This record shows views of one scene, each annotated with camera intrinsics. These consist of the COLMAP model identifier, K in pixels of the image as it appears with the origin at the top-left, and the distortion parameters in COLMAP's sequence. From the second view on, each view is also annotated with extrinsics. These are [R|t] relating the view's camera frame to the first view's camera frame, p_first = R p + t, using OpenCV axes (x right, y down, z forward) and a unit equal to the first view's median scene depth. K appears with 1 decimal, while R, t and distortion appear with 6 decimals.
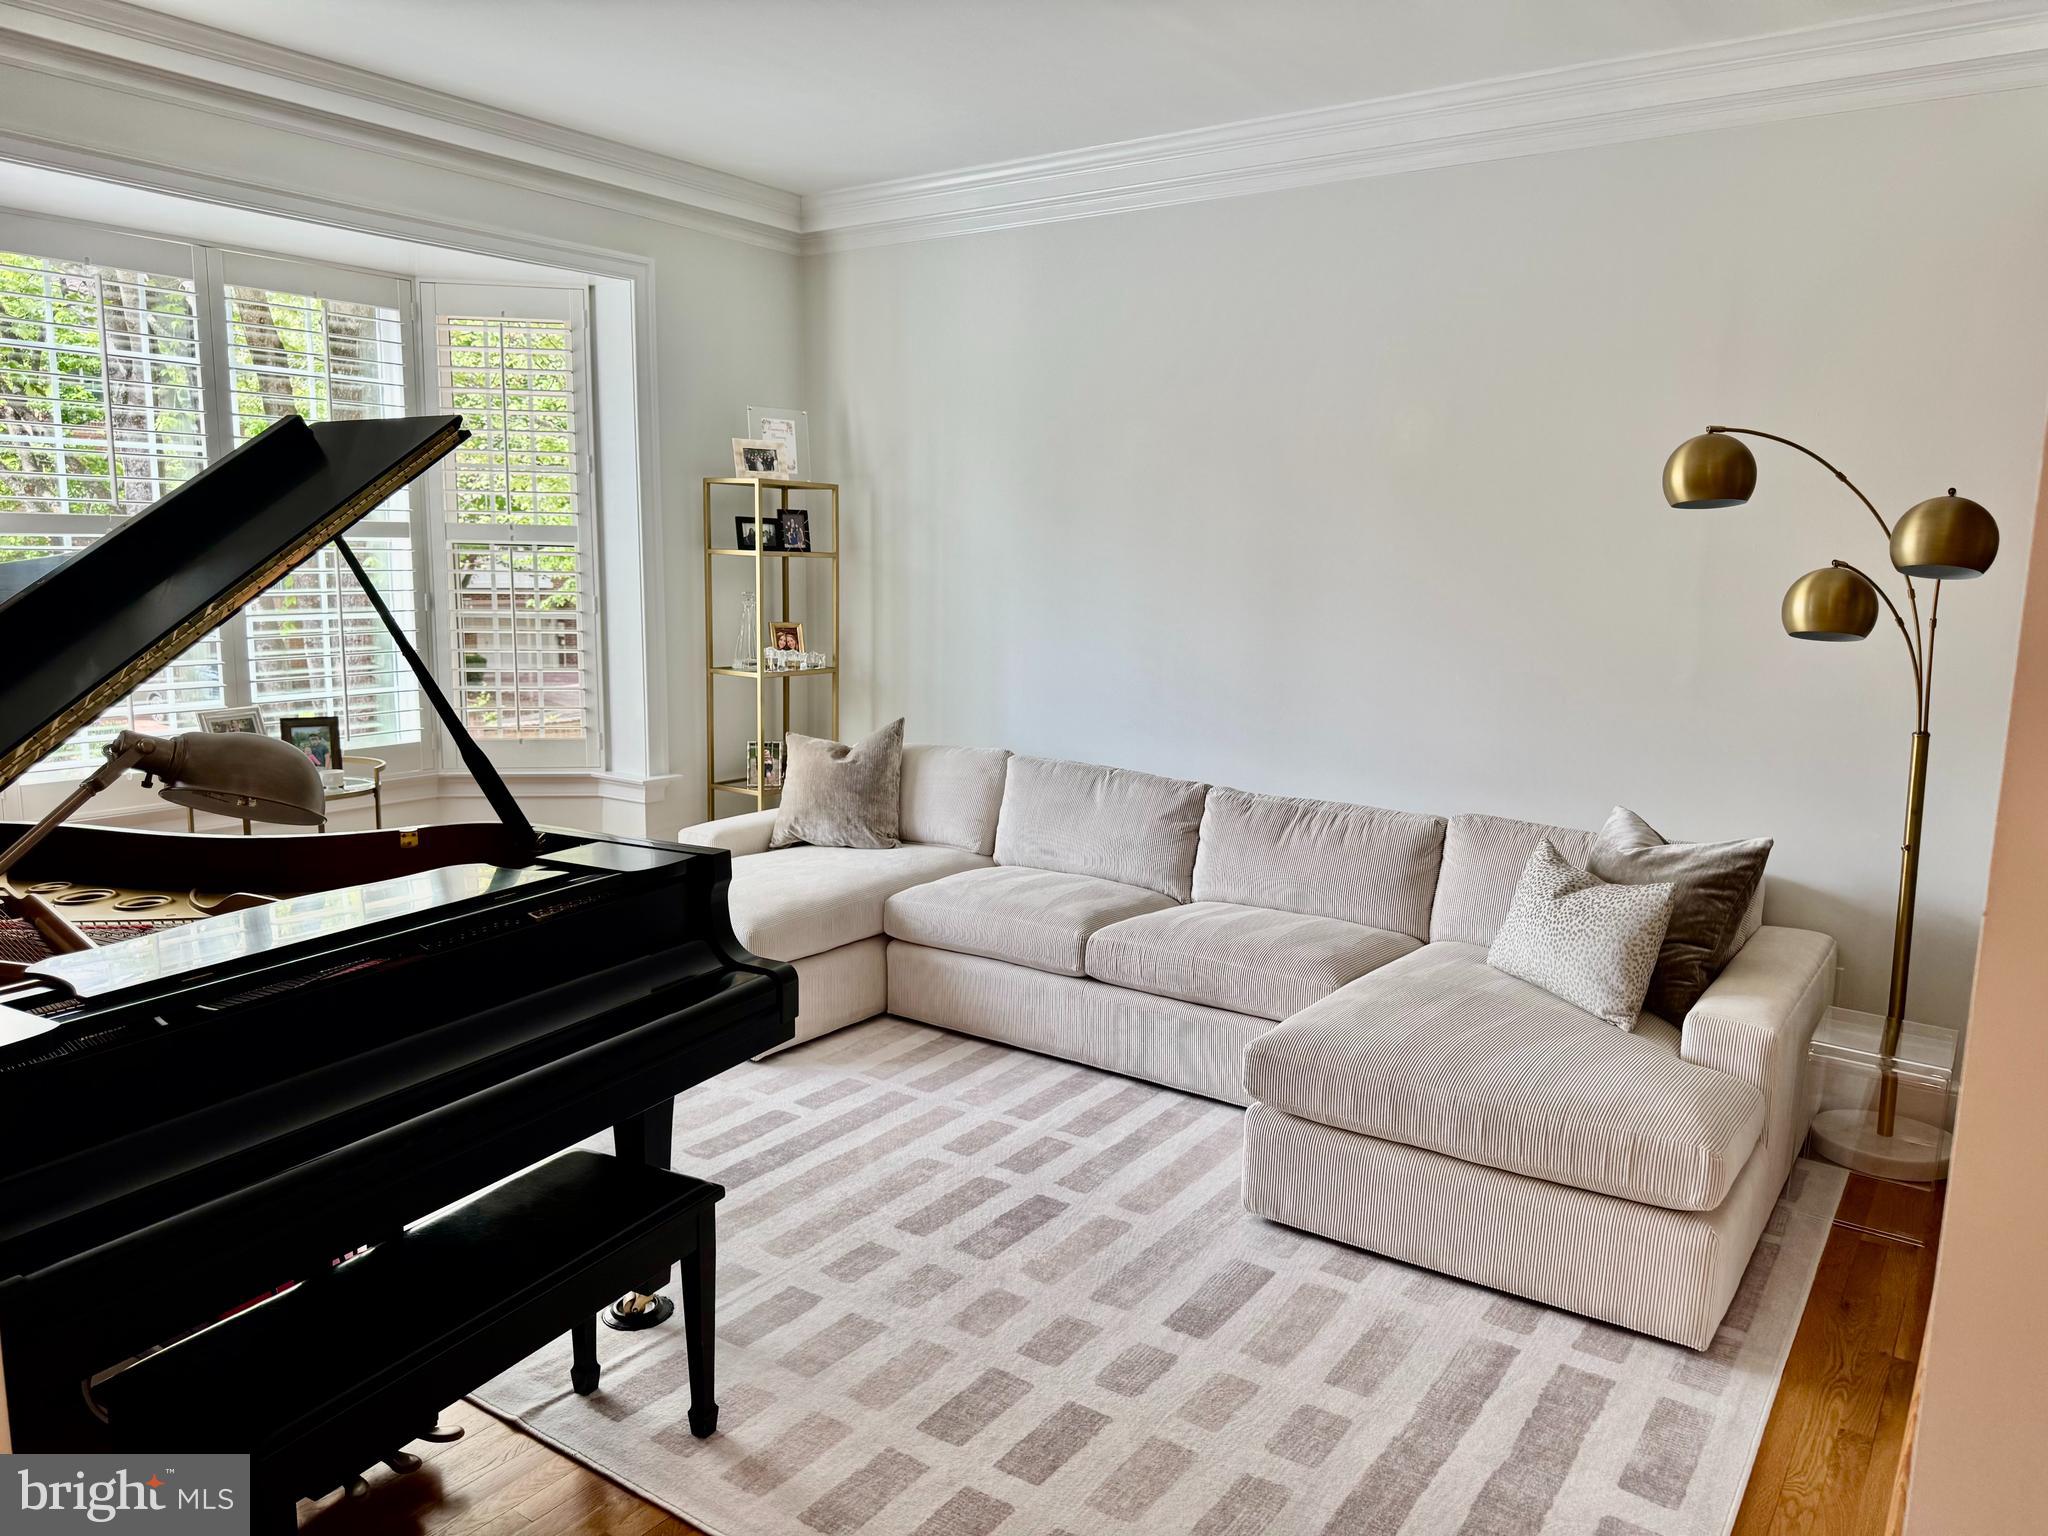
lens RADIAL K [[1451.7, 0, 1025.3], [0, 1451.7, 766.1], [0, 0, 1]] dist [0.005668, -0.004970]
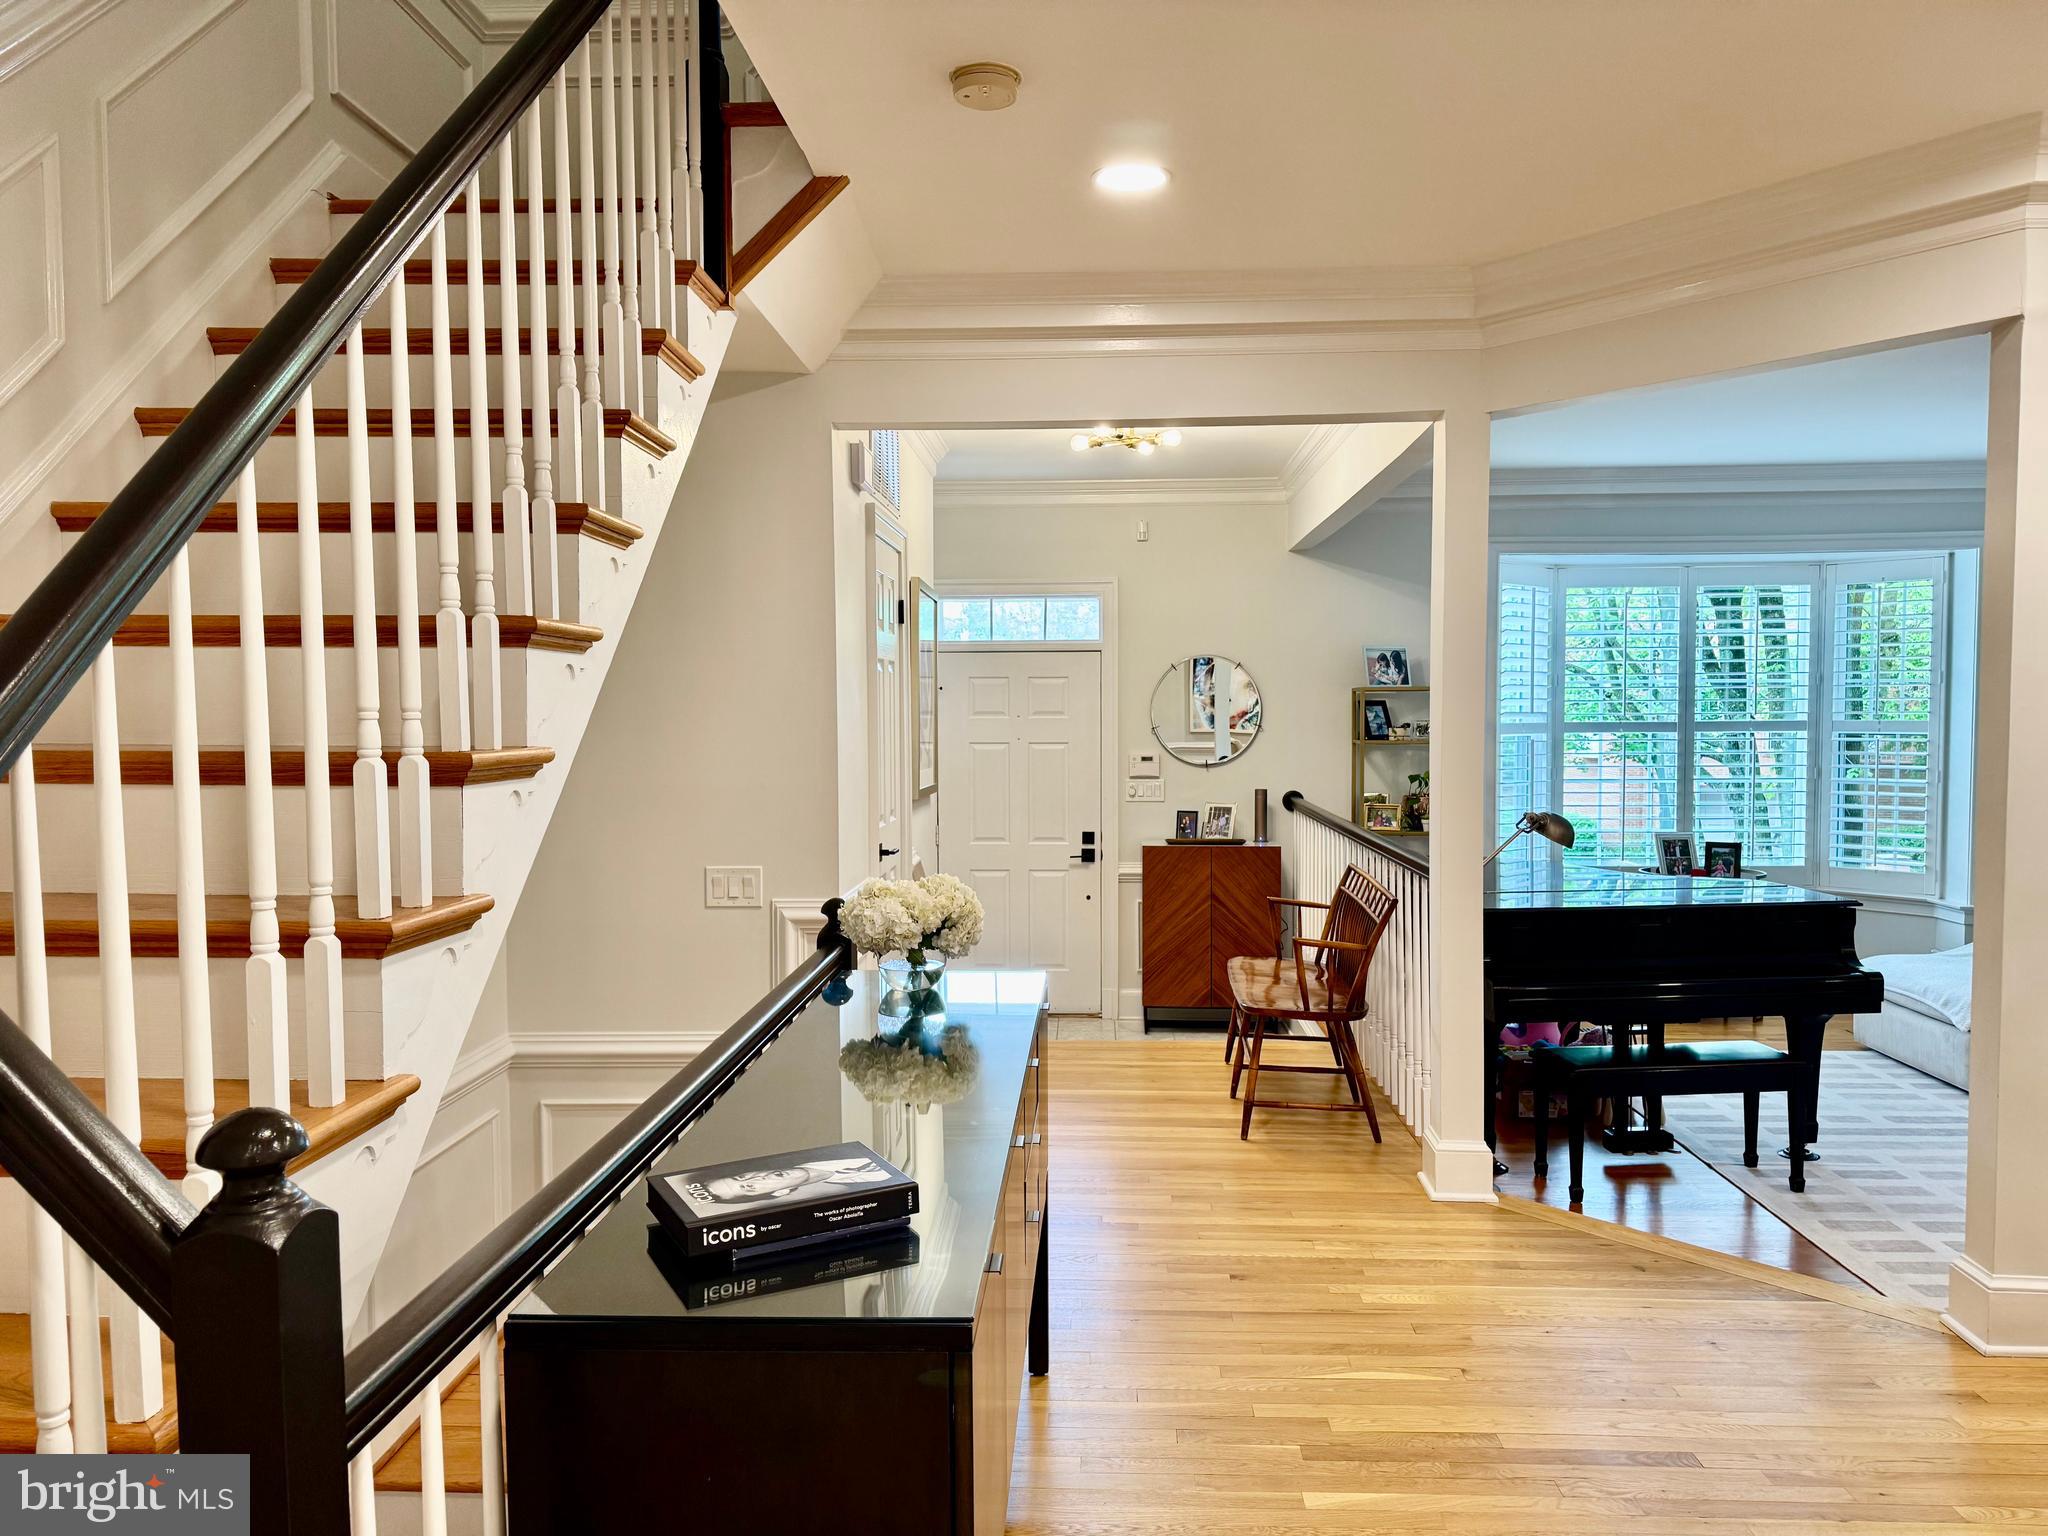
lens RADIAL K [[1451.7, 0, 1024.9], [0, 1451.7, 773.9], [0, 0, 1]] dist [0.005668, -0.004970]
pose [[0.538112, 0.024383, -0.842521, 0.412143], [-0.111820, 0.992811, -0.042685, 0.043162], [0.835423, 0.117180, 0.536970, -0.483715]]
